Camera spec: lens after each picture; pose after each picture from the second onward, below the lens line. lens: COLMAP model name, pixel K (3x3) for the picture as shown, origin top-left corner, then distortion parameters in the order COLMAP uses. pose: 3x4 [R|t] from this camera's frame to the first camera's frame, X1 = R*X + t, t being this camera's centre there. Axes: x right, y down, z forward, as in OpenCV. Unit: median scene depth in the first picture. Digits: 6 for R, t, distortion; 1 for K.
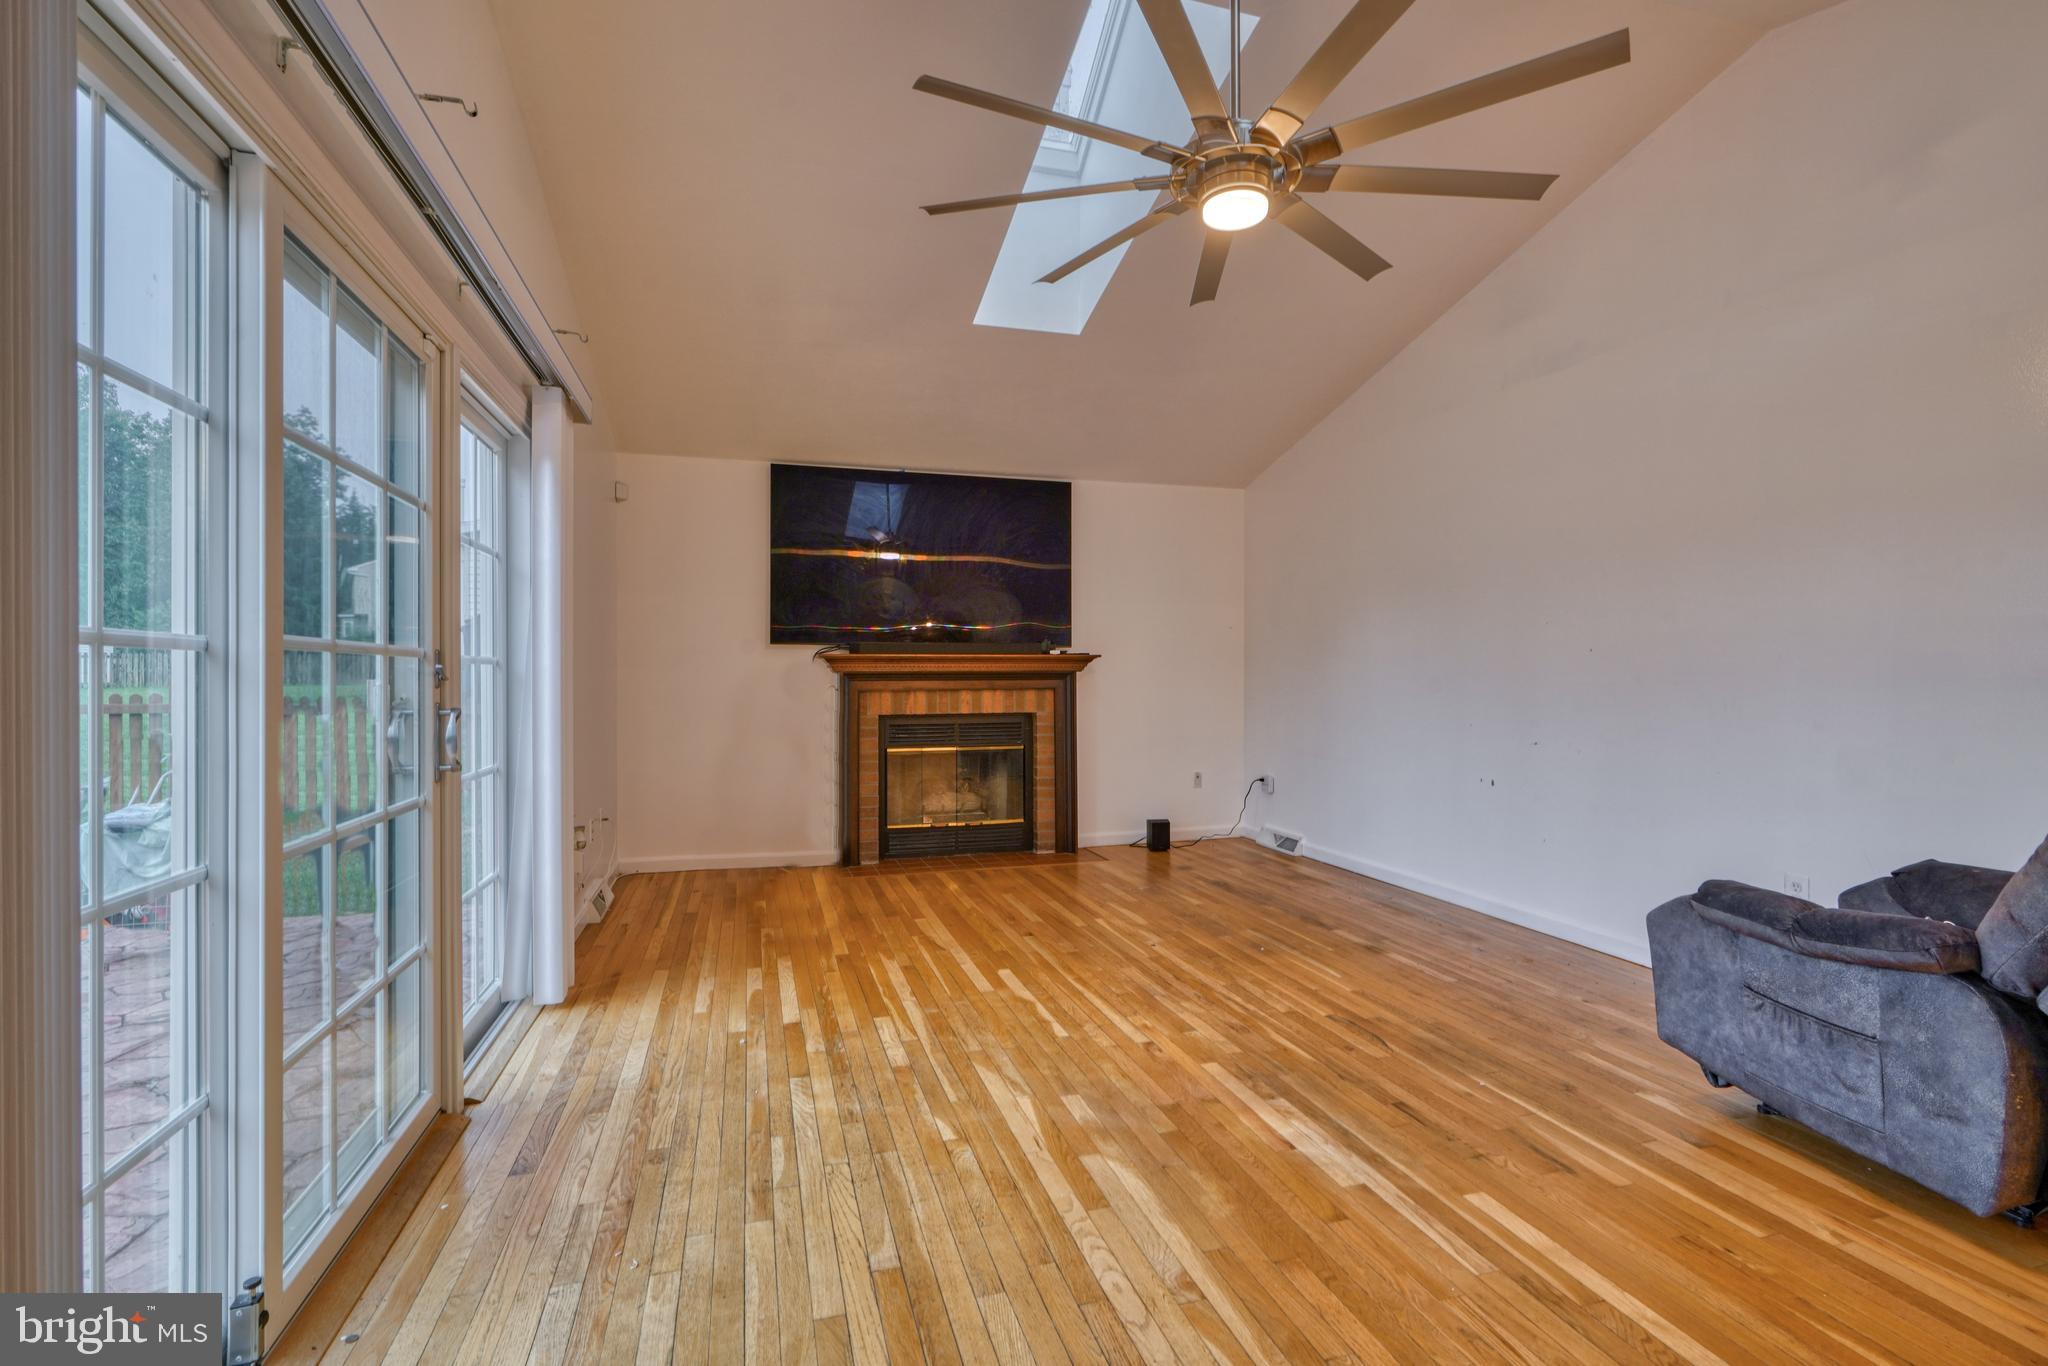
lens RADIAL K [[934.8, 0, 1028.8], [0, 934.8, 690.4], [0, 0, 1]] dist [-0.001495, 0.000384]
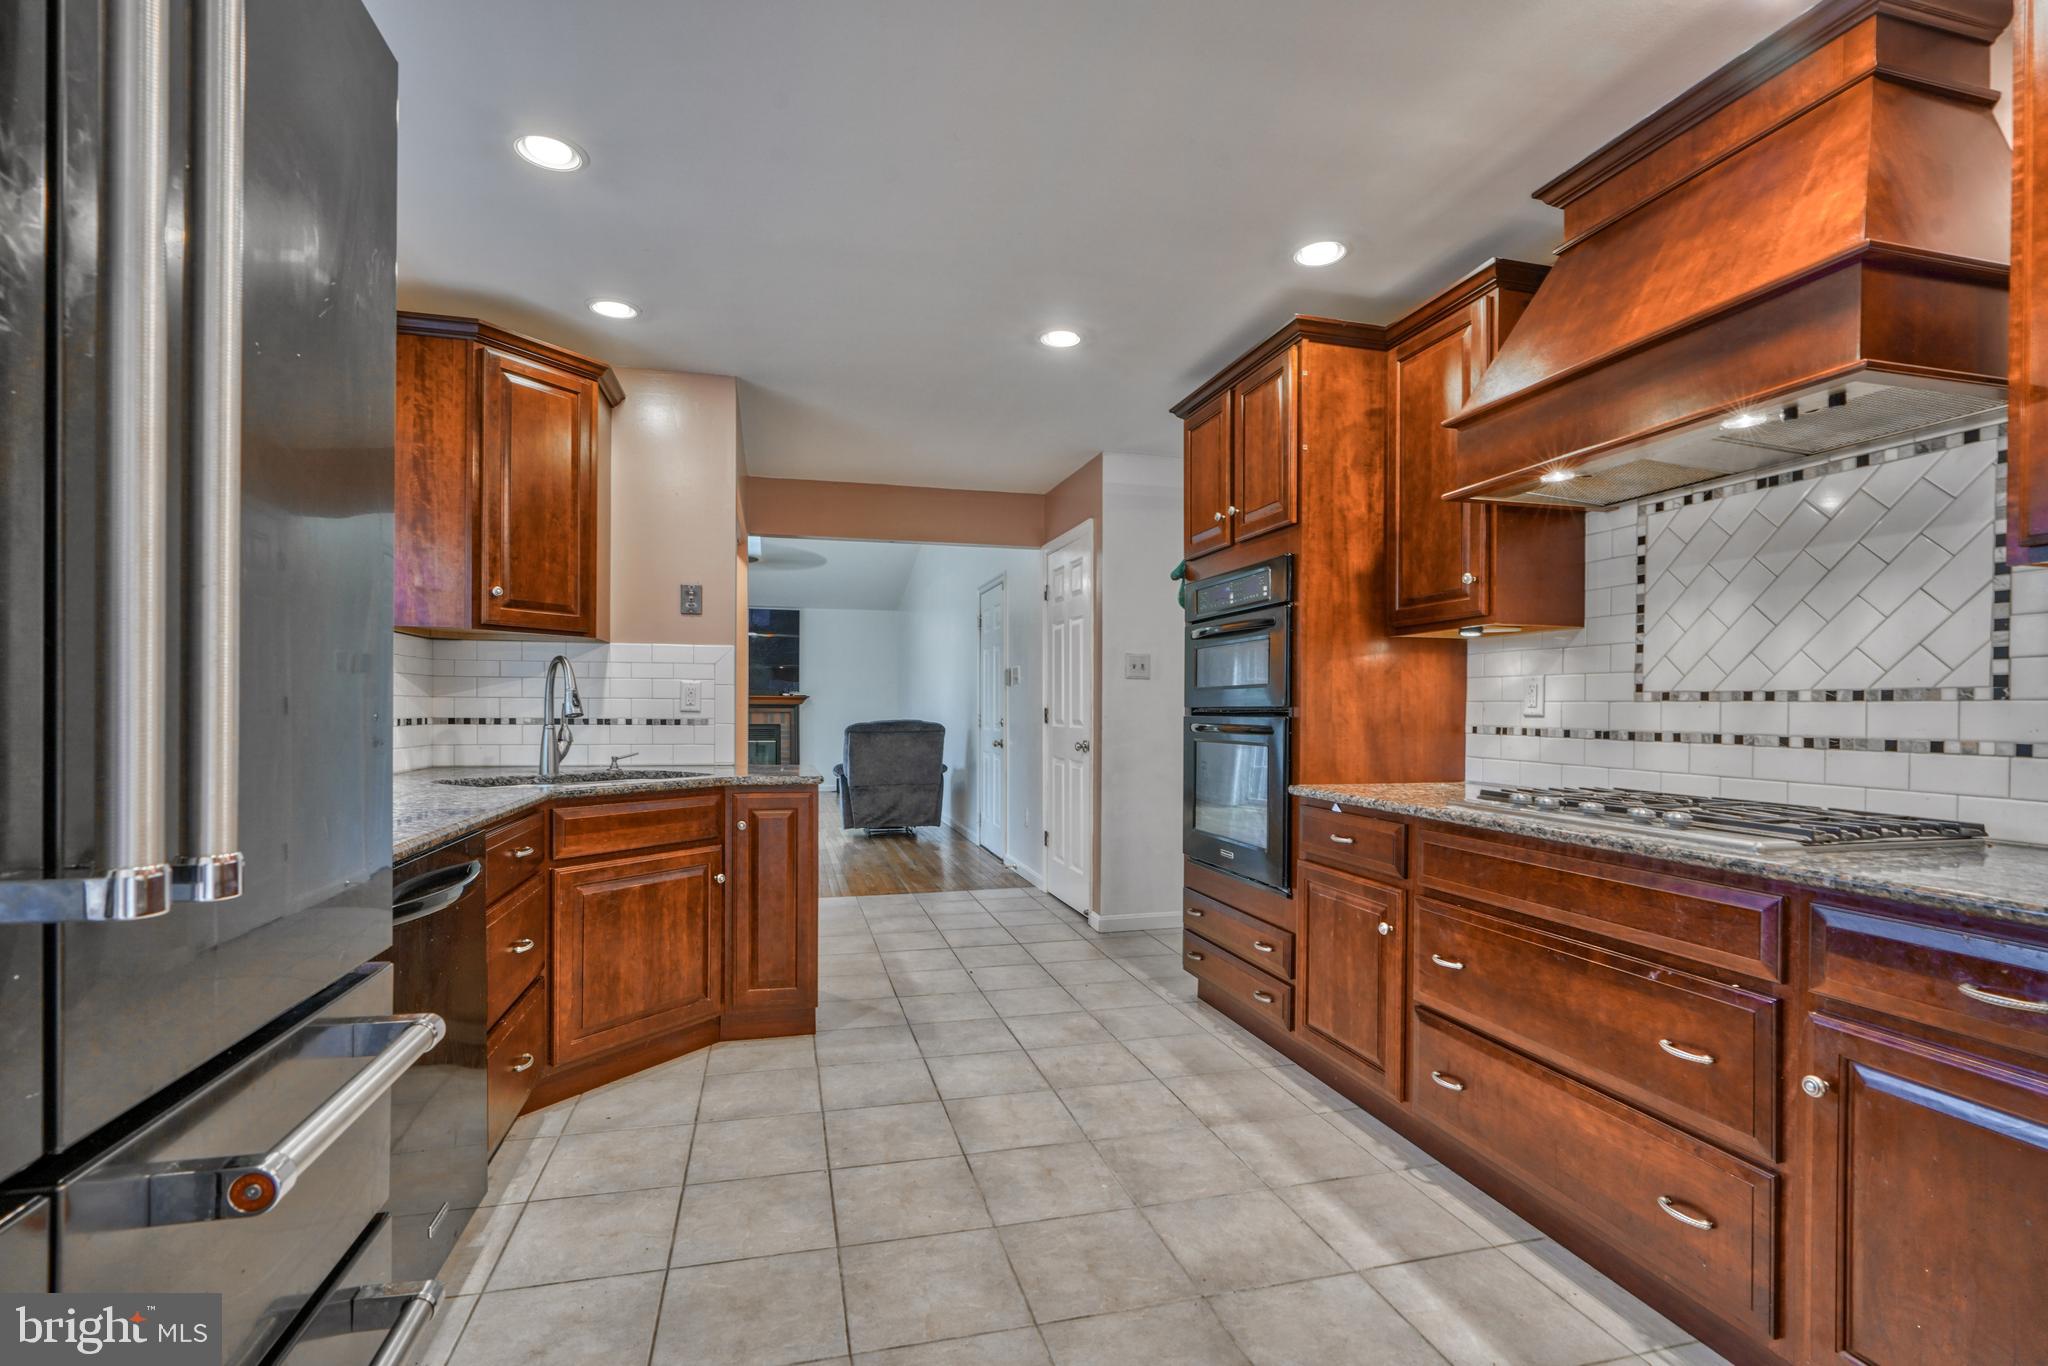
lens RADIAL K [[932.2, 0, 1023.7], [0, 932.2, 714.0], [0, 0, 1]] dist [-0.003130, 0.000935]
pose [[0.999415, 0.010616, -0.032517, 1.130303], [-0.010937, 0.999893, -0.009710, 0.029535], [0.032410, 0.010060, 0.999424, -1.885560]]
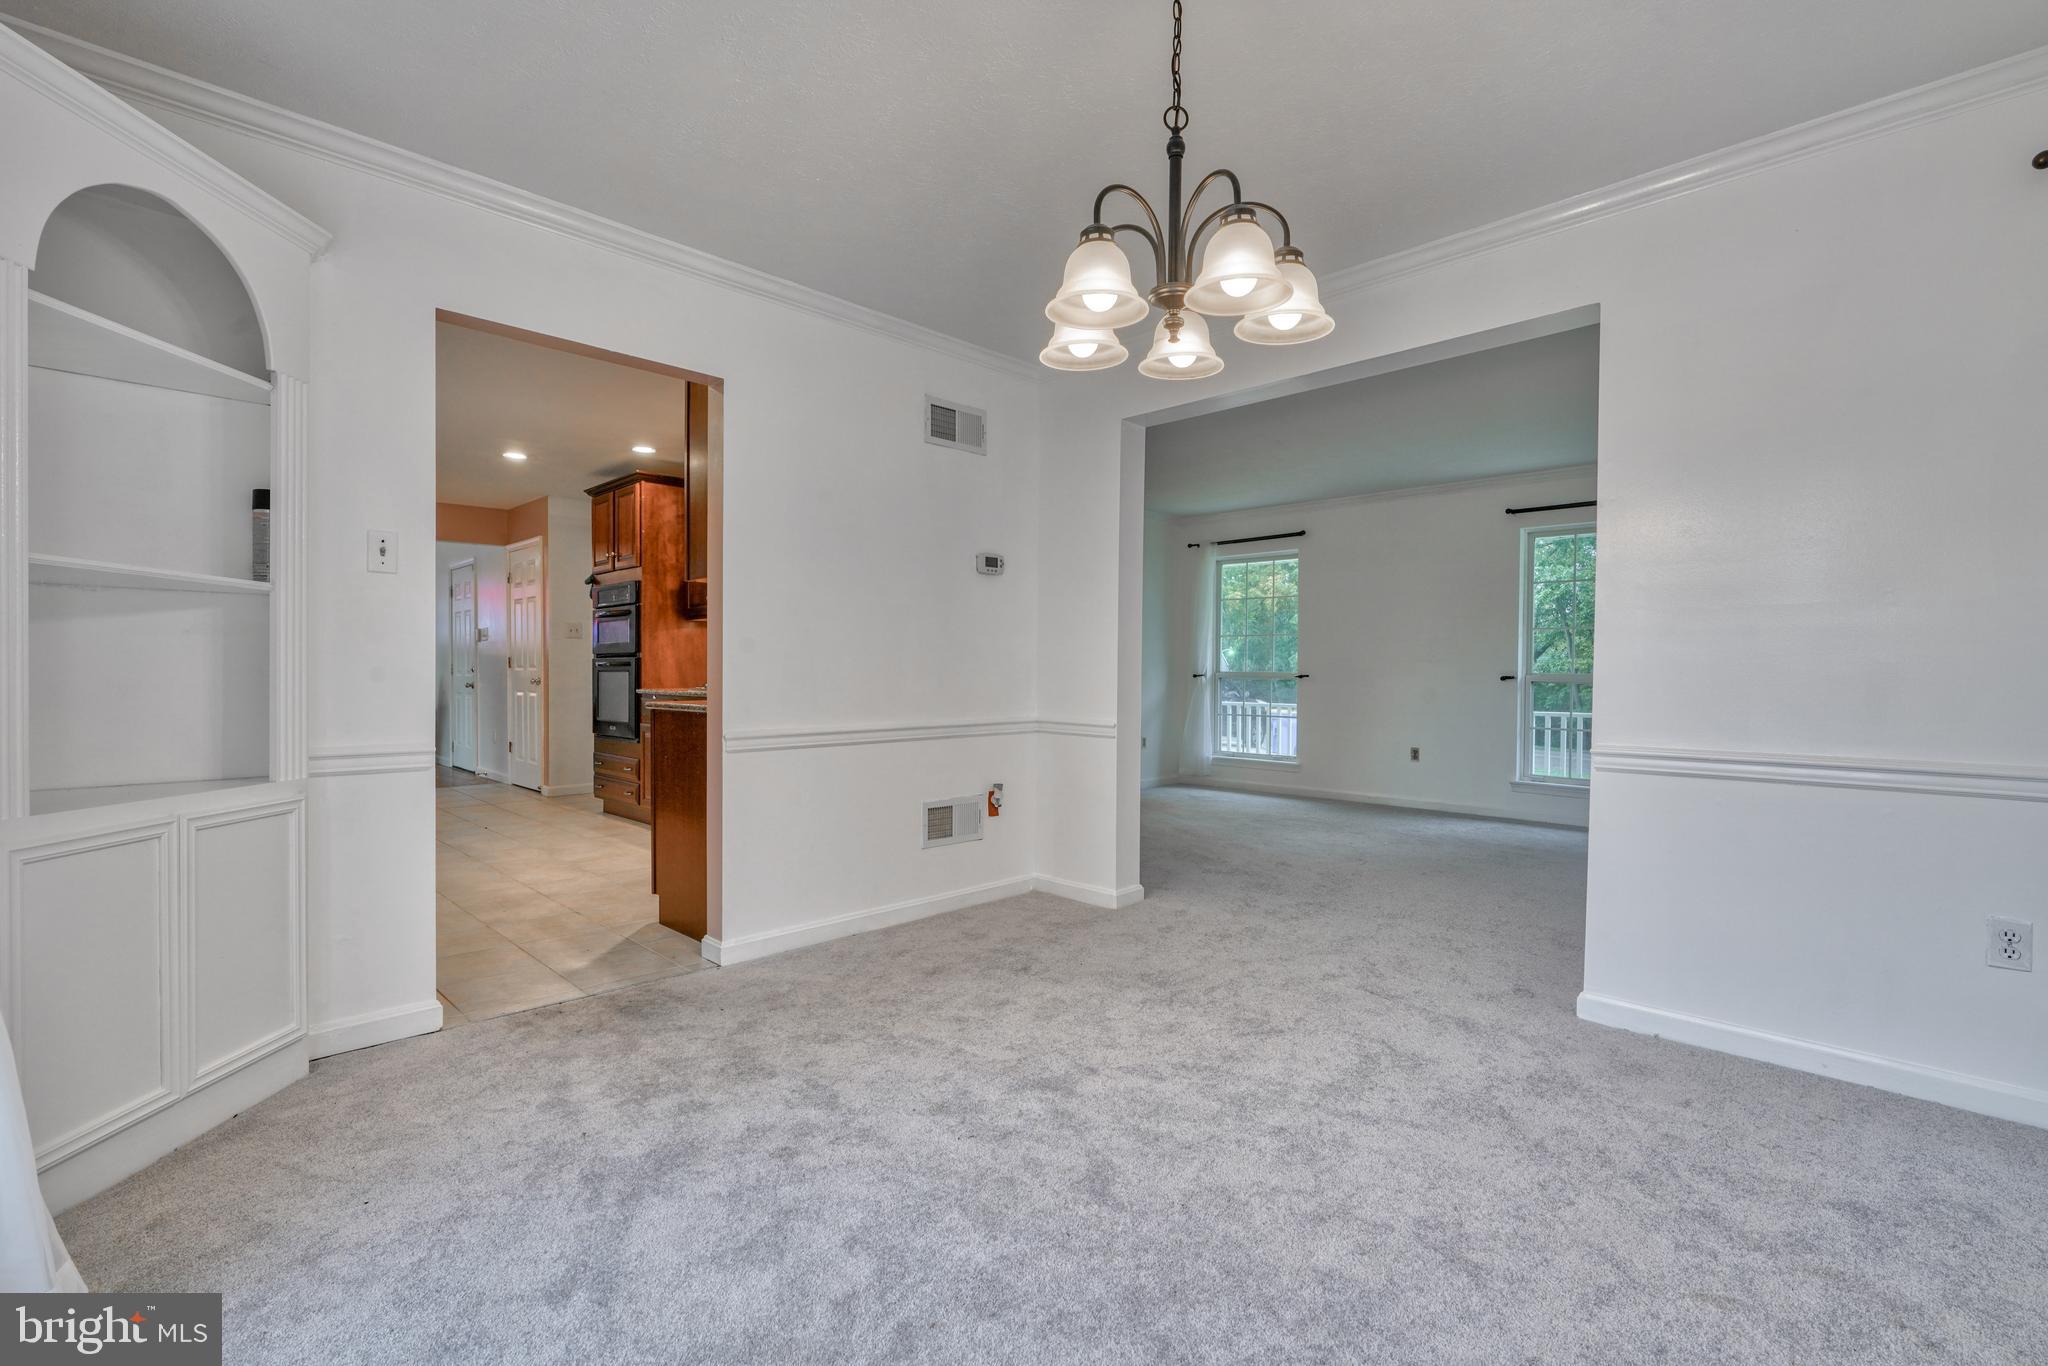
lens RADIAL K [[919.1, 0, 1024.9], [0, 919.1, 694.7], [0, 0, 1]] dist [-0.015502, 0.005370]
pose [[0.877857, -0.000613, 0.478922, 1.154579], [-0.002192, 0.999984, 0.005297, 0.085878], [-0.478917, -0.005700, 0.877842, -3.000756]]
